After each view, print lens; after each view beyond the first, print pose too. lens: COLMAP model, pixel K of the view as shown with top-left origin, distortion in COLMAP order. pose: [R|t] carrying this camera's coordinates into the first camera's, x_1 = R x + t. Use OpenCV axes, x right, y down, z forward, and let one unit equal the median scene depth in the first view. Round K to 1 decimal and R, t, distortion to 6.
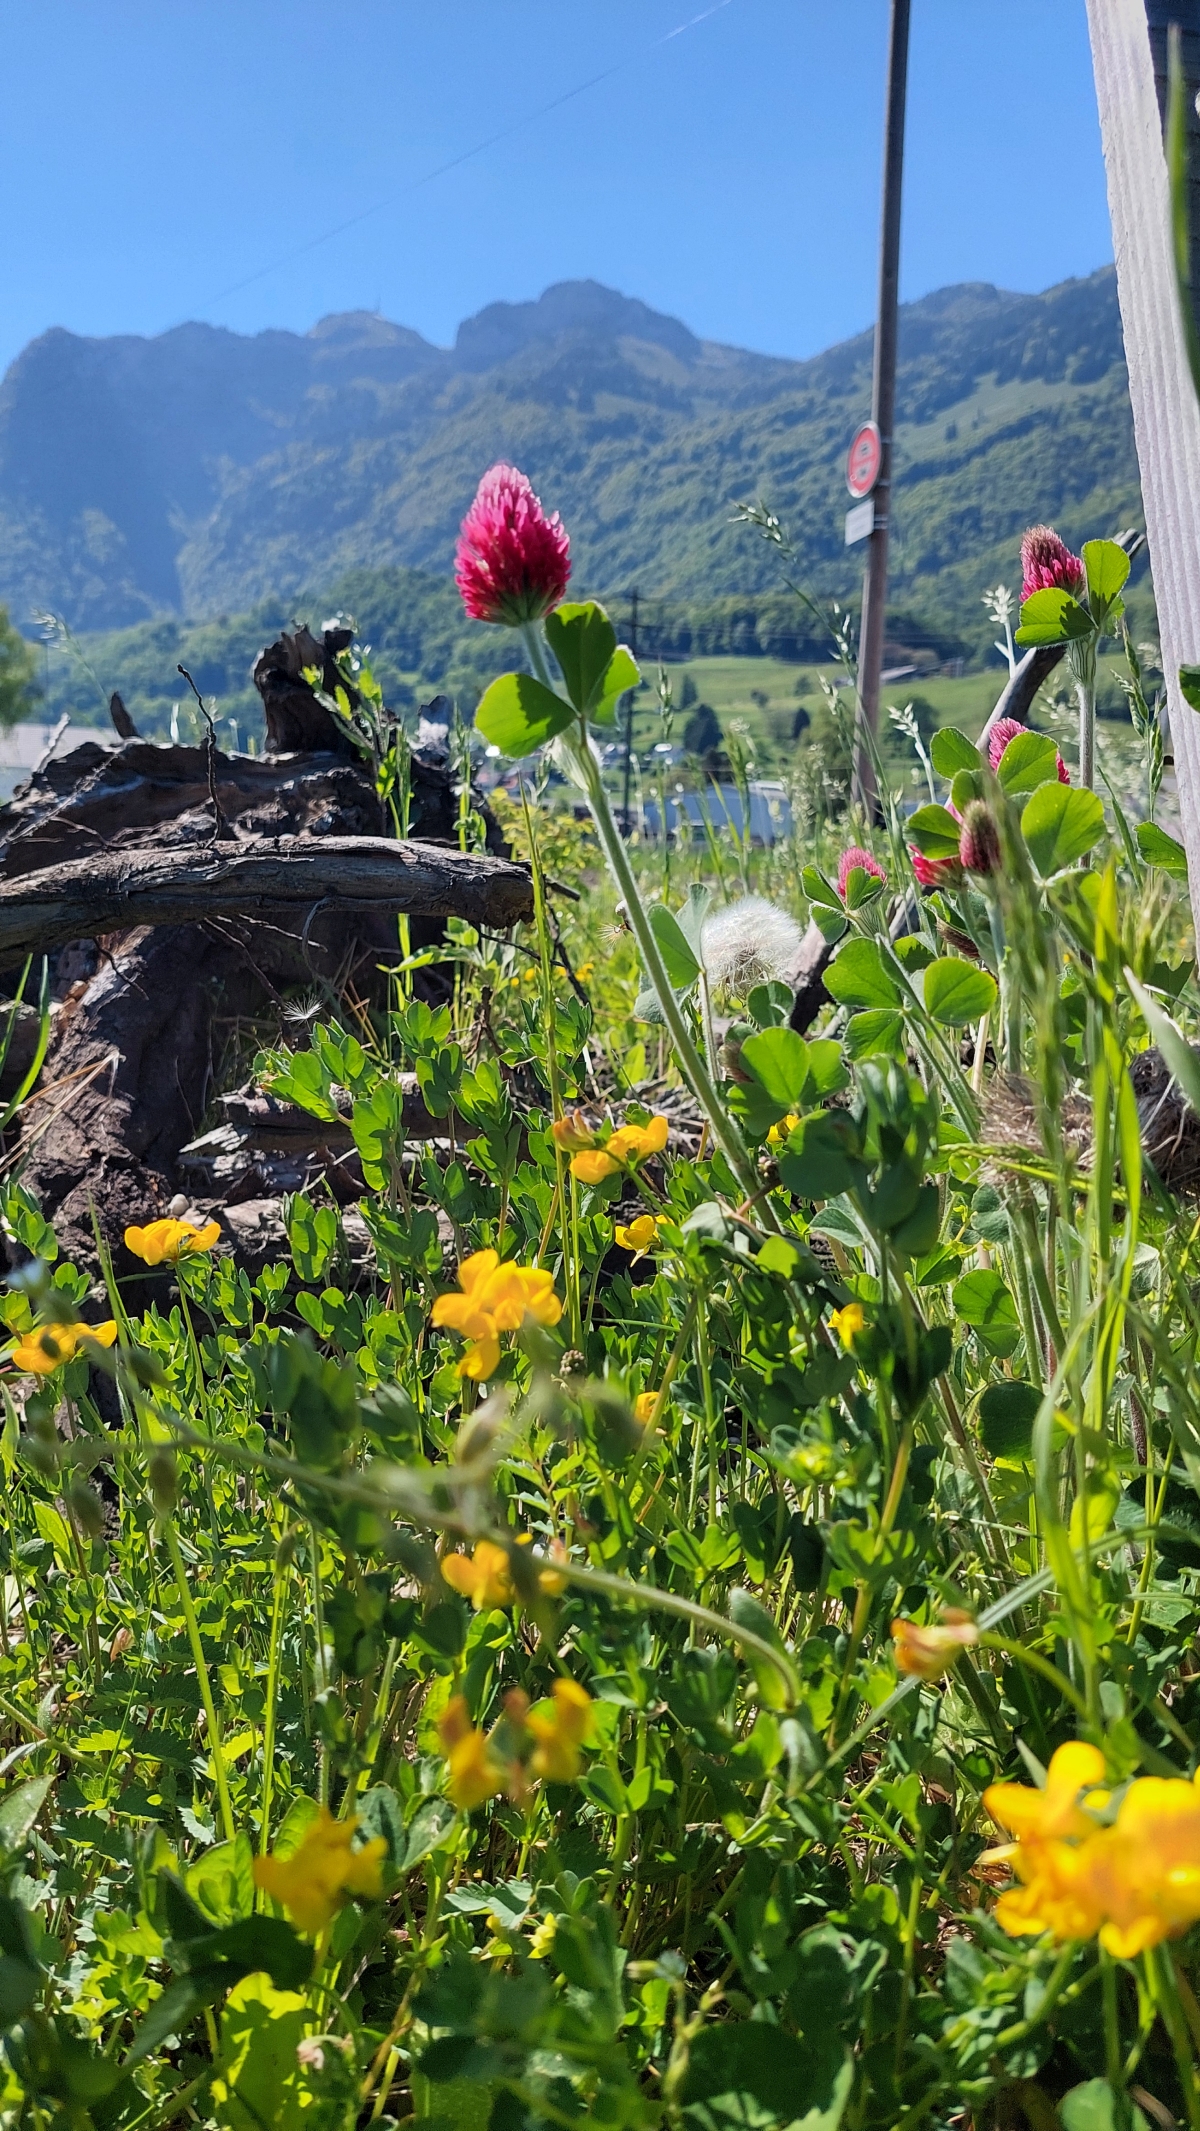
lens RADIAL K [[1549.1, 0, 554.0], [0, 1549.1, 1068.9], [0, 0, 1]] dist [0.030710, -0.067067]
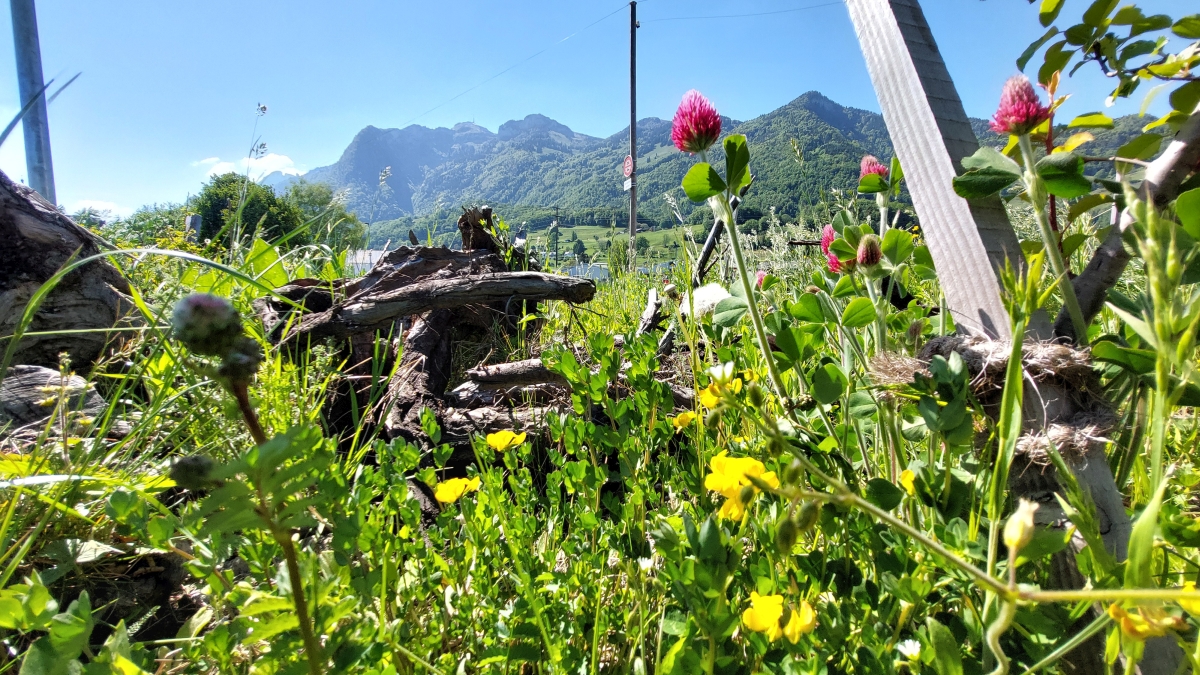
lens RADIAL K [[474.9, 0, 599.5], [0, 474.9, 333.6], [0, 0, 1]] dist [-0.028576, -0.000011]
pose [[0.990140, -0.037172, 0.135062, -0.059490], [0.042185, 0.998516, -0.034446, -0.005392], [-0.133581, 0.039804, 0.990238, 0.092540]]
